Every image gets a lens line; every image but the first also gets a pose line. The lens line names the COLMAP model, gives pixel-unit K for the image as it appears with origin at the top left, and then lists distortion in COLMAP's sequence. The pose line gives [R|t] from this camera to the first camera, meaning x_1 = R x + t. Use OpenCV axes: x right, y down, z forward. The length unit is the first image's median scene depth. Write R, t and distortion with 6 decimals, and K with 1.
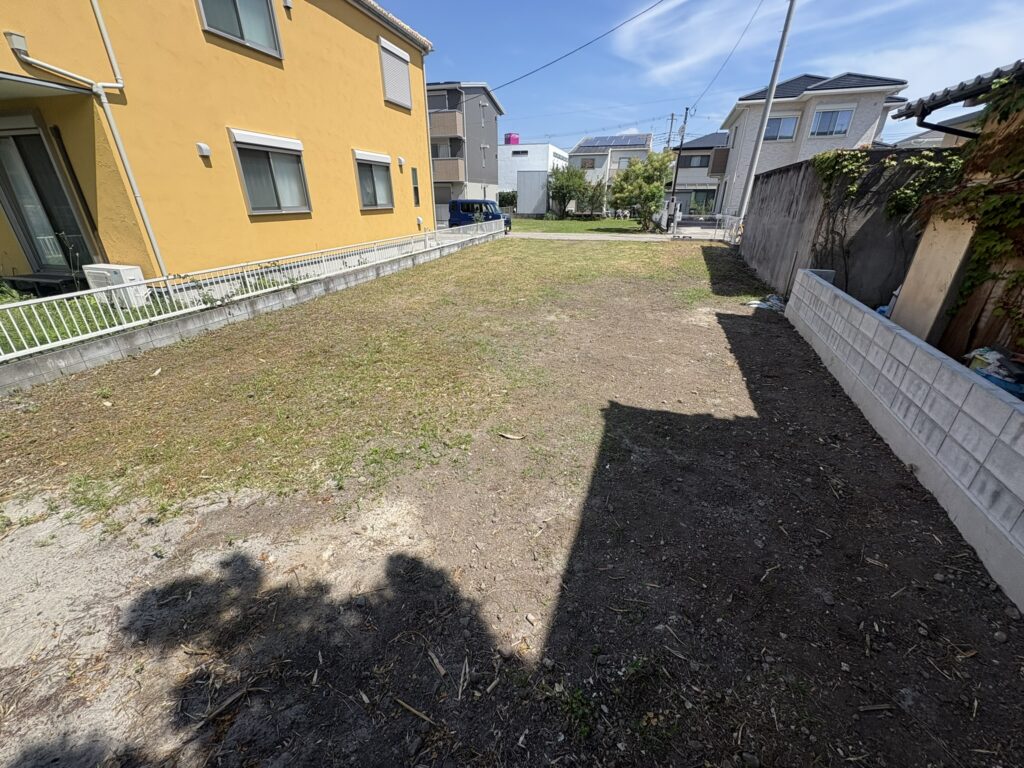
lens RADIAL K [[407.2, 0, 512.6], [0, 407.2, 384.0], [0, 0, 1]] dist [0.001395, -0.000345]
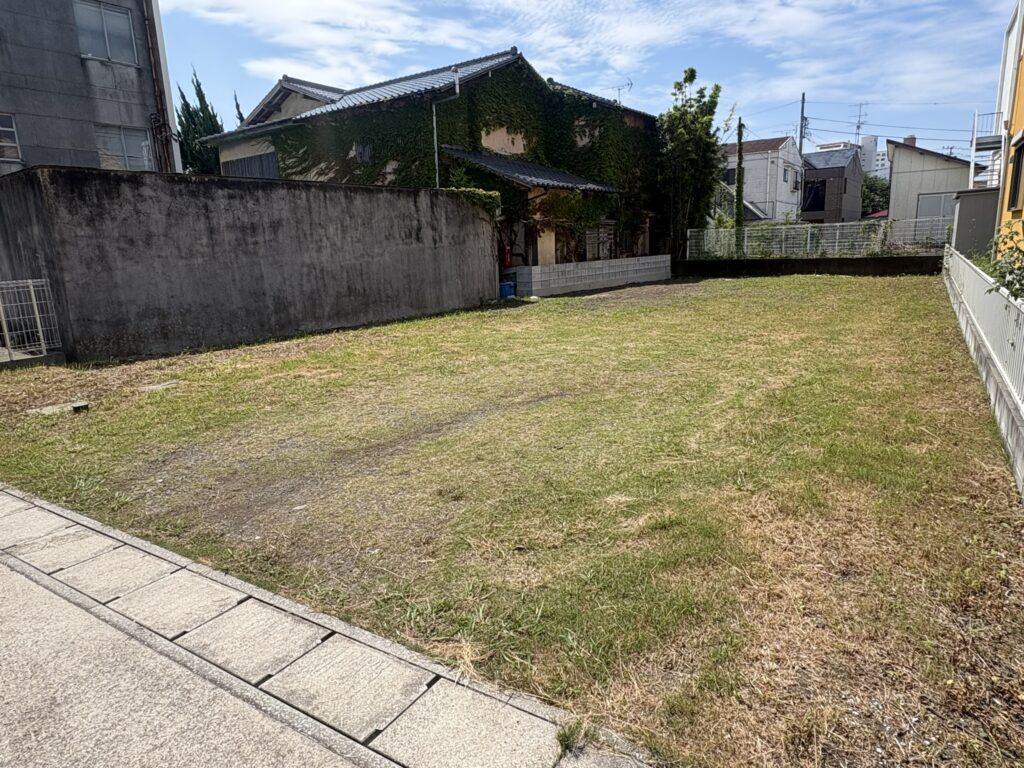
lens RADIAL K [[629.9, 0, 515.4], [0, 629.9, 386.3], [0, 0, 1]] dist [-0.004664, 0.007388]
pose [[-0.954716, -0.028410, 0.296160, 0.063002], [0.158988, 0.792665, 0.588562, -1.418527], [-0.251476, 0.608996, -0.752253, 3.283373]]
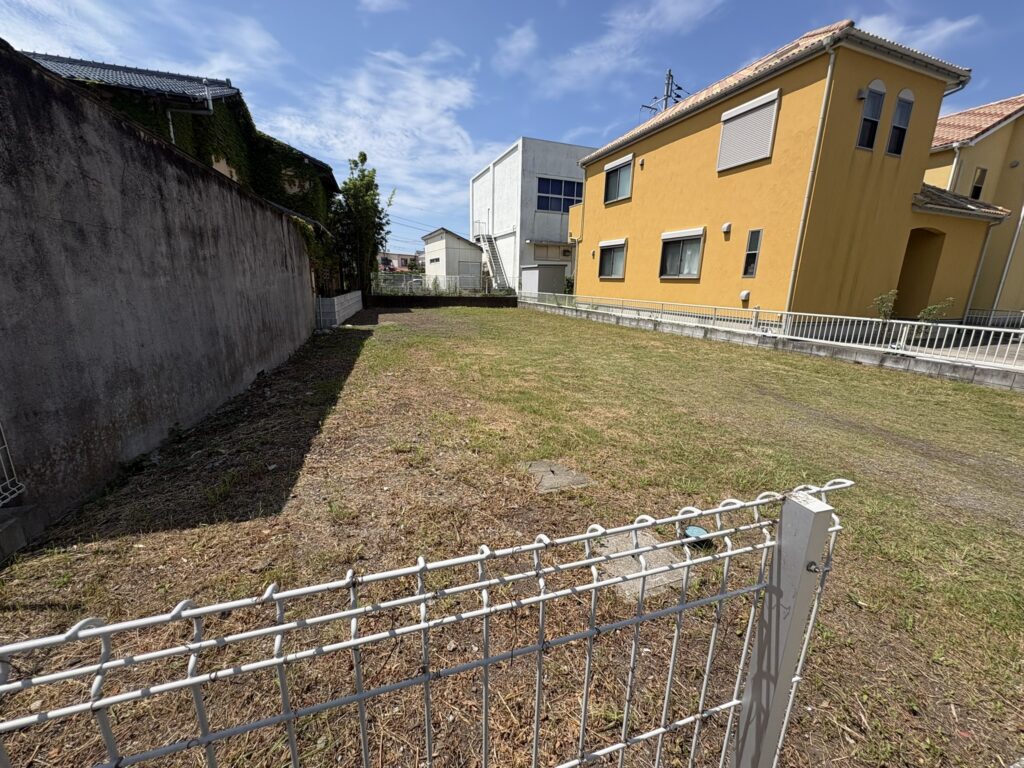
lens RADIAL K [[407.2, 0, 511.5], [0, 407.2, 381.9], [0, 0, 1]] dist [0.001395, -0.000345]
pose [[-0.809826, 0.121767, -0.573895, 1.211455], [-0.266295, 0.795350, 0.544524, -1.215658], [0.522752, 0.593794, -0.611669, 2.837843]]
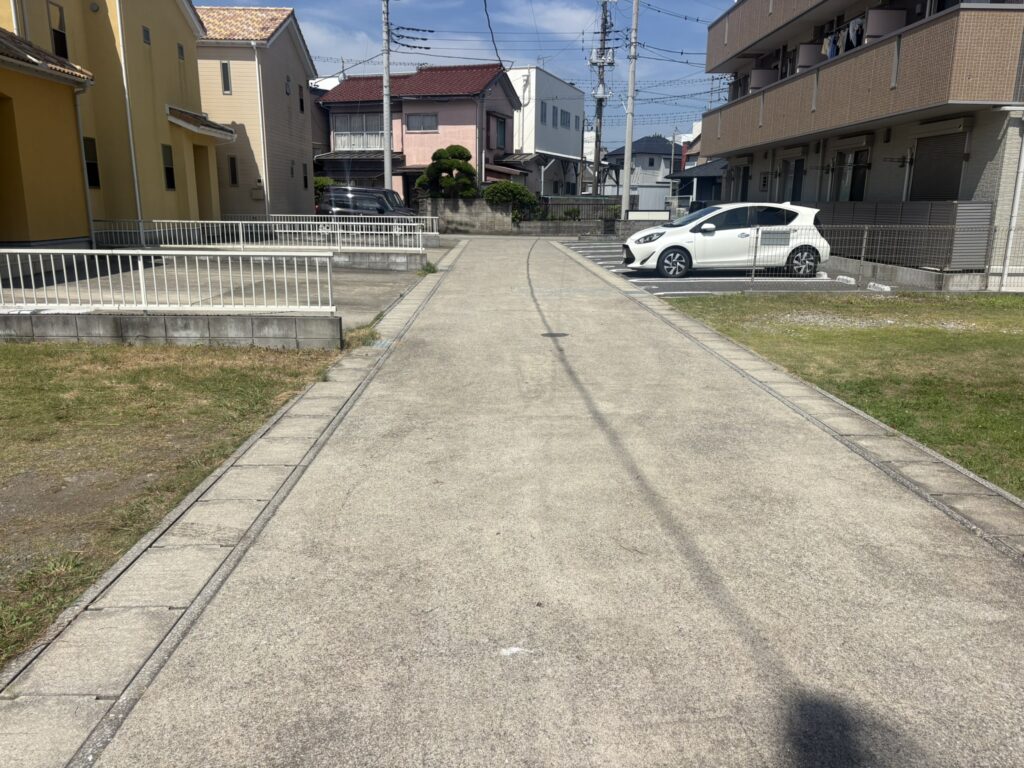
lens RADIAL K [[783.5, 0, 511.4], [0, 783.5, 380.1], [0, 0, 1]] dist [0.024083, -0.012039]
pose [[0.277697, 0.214336, -0.936453, 1.047783], [-0.409578, 0.908174, 0.086407, -1.303925], [0.868983, 0.359555, 0.339984, 3.043862]]
